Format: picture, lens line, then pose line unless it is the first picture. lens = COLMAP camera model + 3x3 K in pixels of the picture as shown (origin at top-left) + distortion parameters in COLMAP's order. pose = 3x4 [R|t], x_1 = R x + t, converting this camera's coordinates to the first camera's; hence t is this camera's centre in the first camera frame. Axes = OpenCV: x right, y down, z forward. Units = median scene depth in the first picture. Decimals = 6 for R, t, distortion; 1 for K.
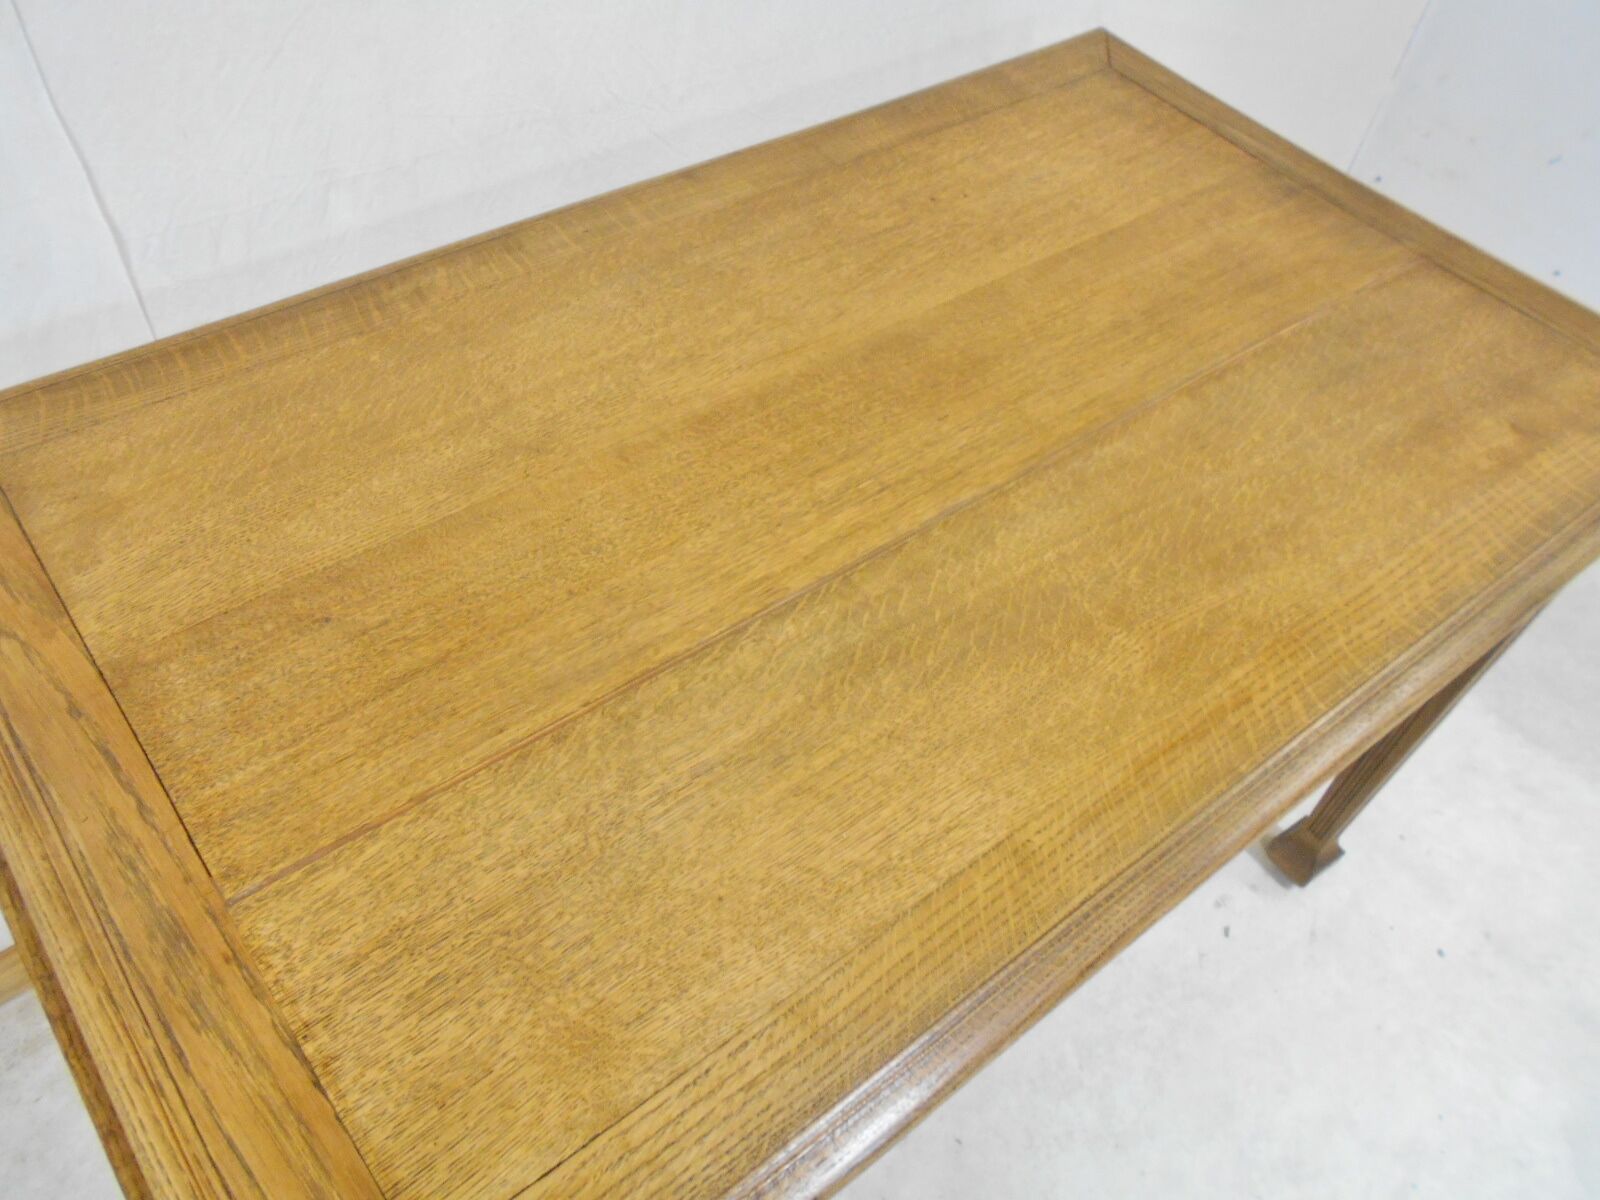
lens RADIAL K [[1285.2, 0, 777.4], [0, 1285.2, 591.7], [0, 0, 1]] dist [-0.004013, 0.013125]
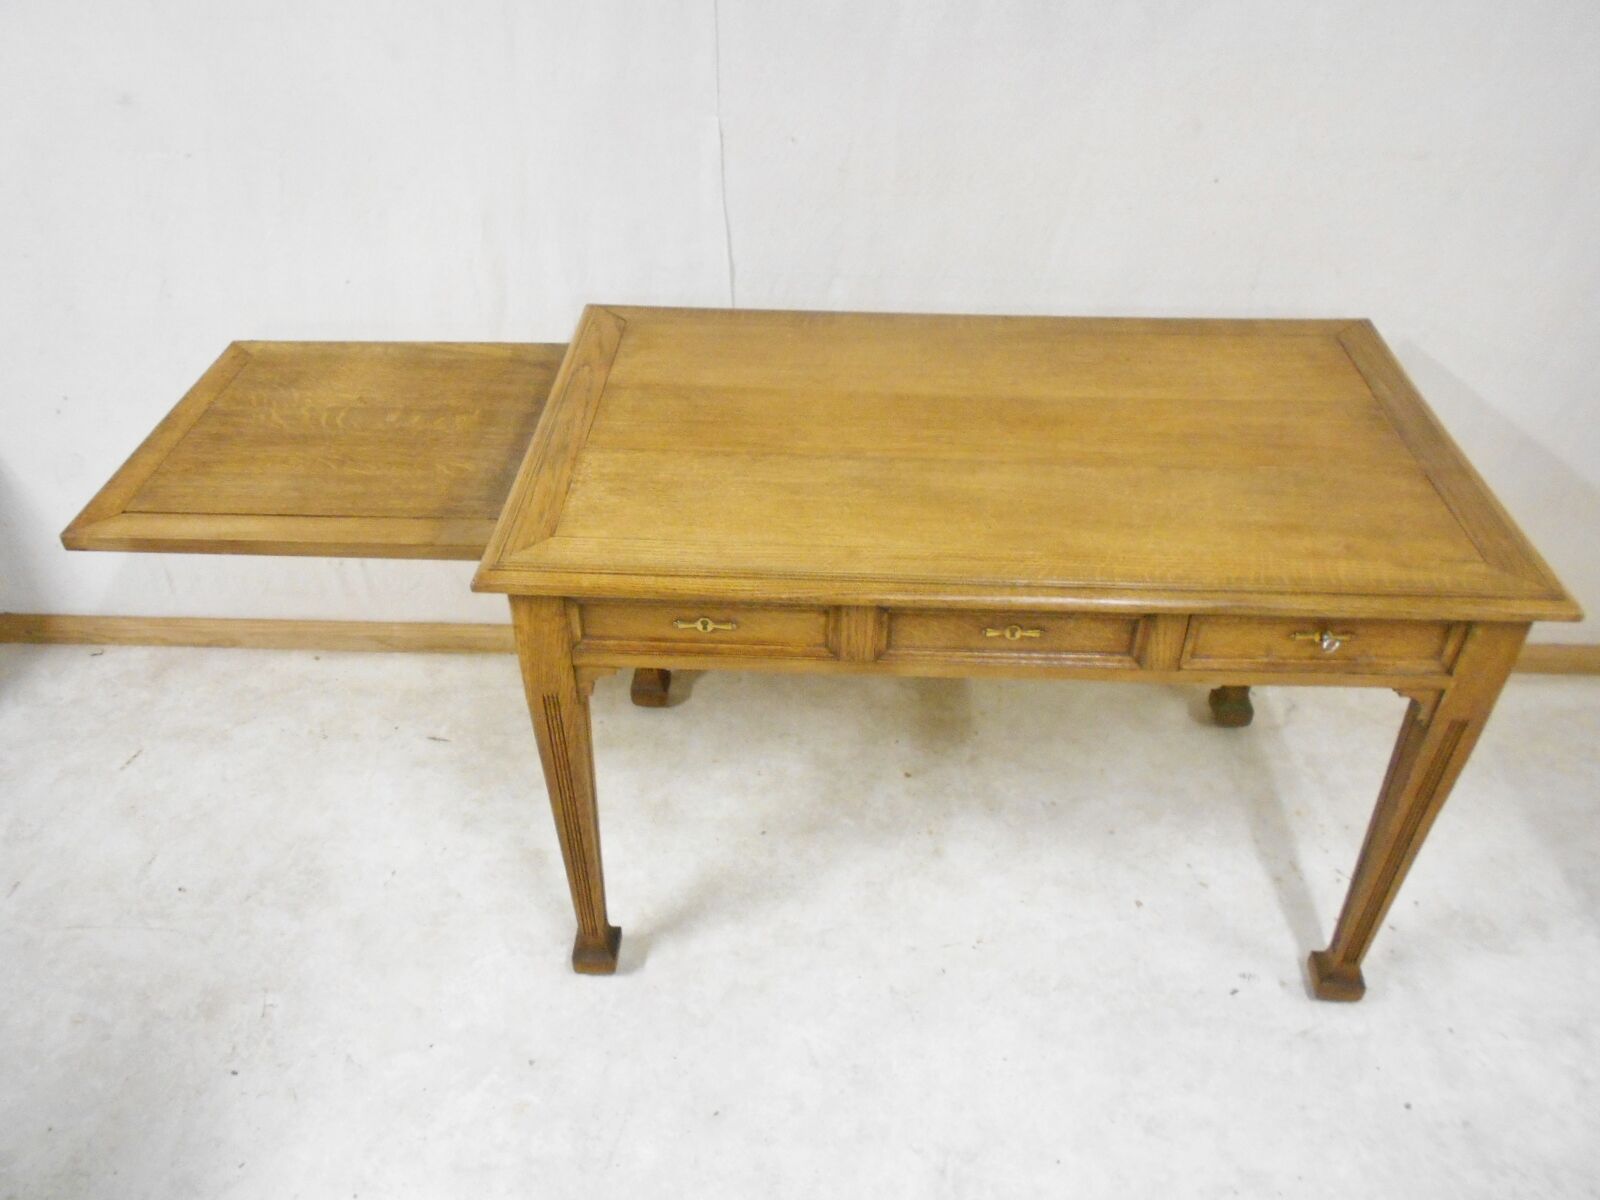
lens RADIAL K [[1285.2, 0, 794.9], [0, 1285.2, 610.0], [0, 0, 1]] dist [-0.004013, 0.013125]
pose [[0.758448, 0.332026, -0.560817, 1.249343], [-0.449522, 0.889564, -0.081275, 0.471916], [0.471897, 0.313743, 0.823941, -0.717625]]
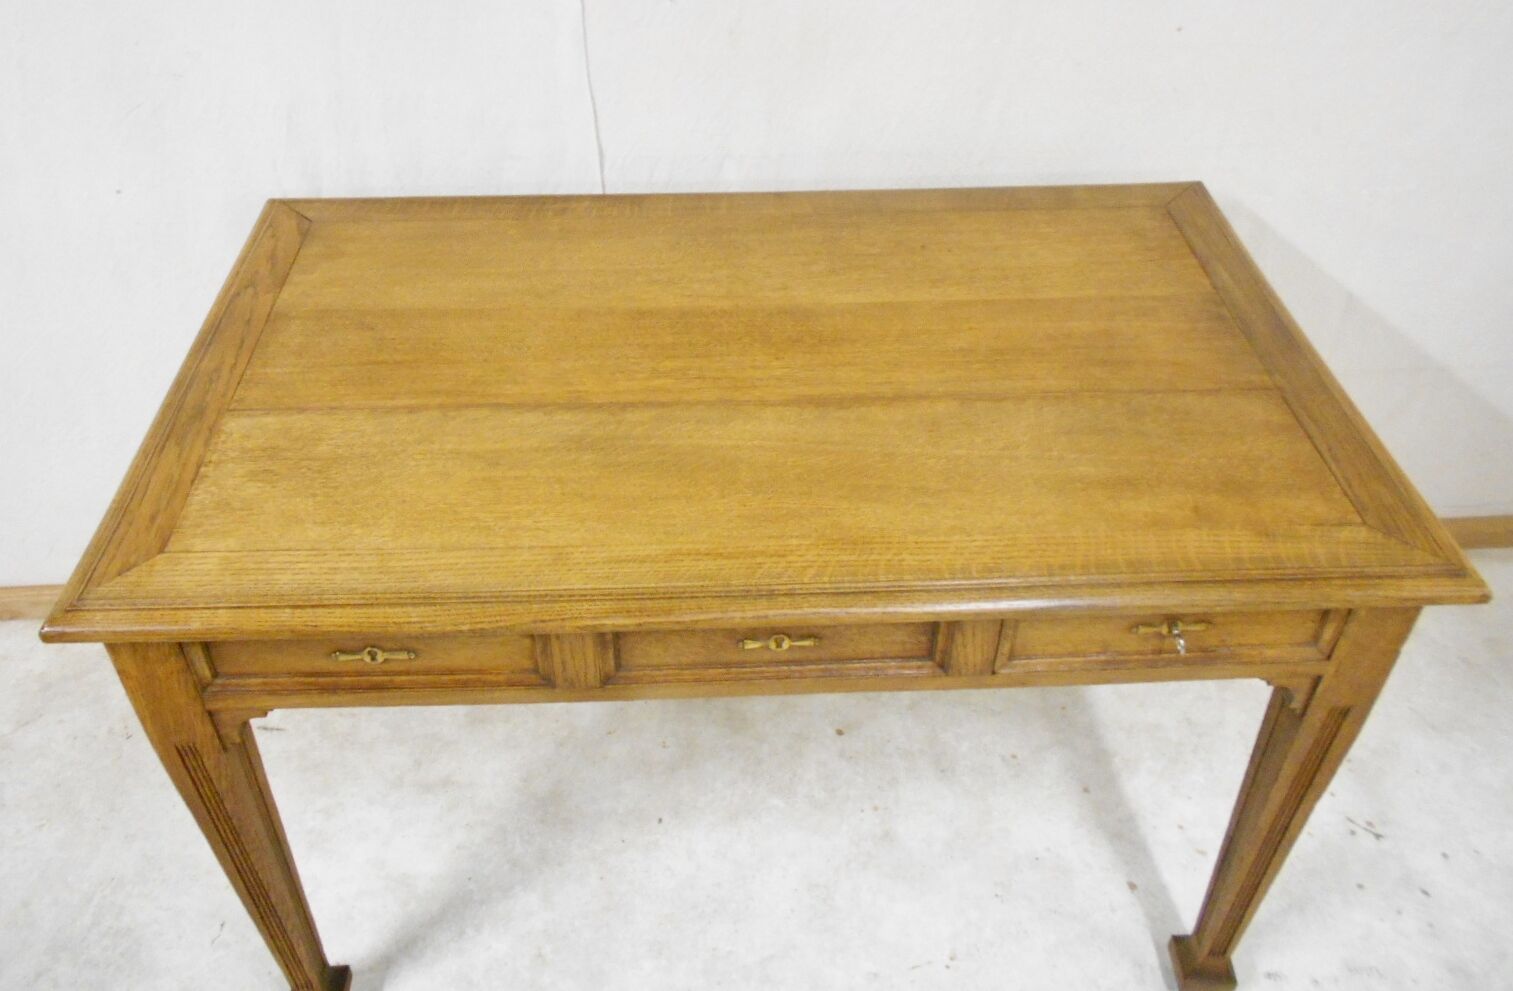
lens RADIAL K [[1273.0, 0, 727.4], [0, 1273.0, 403.4], [0, 0, 1]] dist [-0.037809, 0.034200]
pose [[0.805156, 0.294150, -0.514975, 1.045773], [-0.398927, 0.911148, -0.103276, 0.105847], [0.438840, 0.288590, 0.850961, -0.300340]]
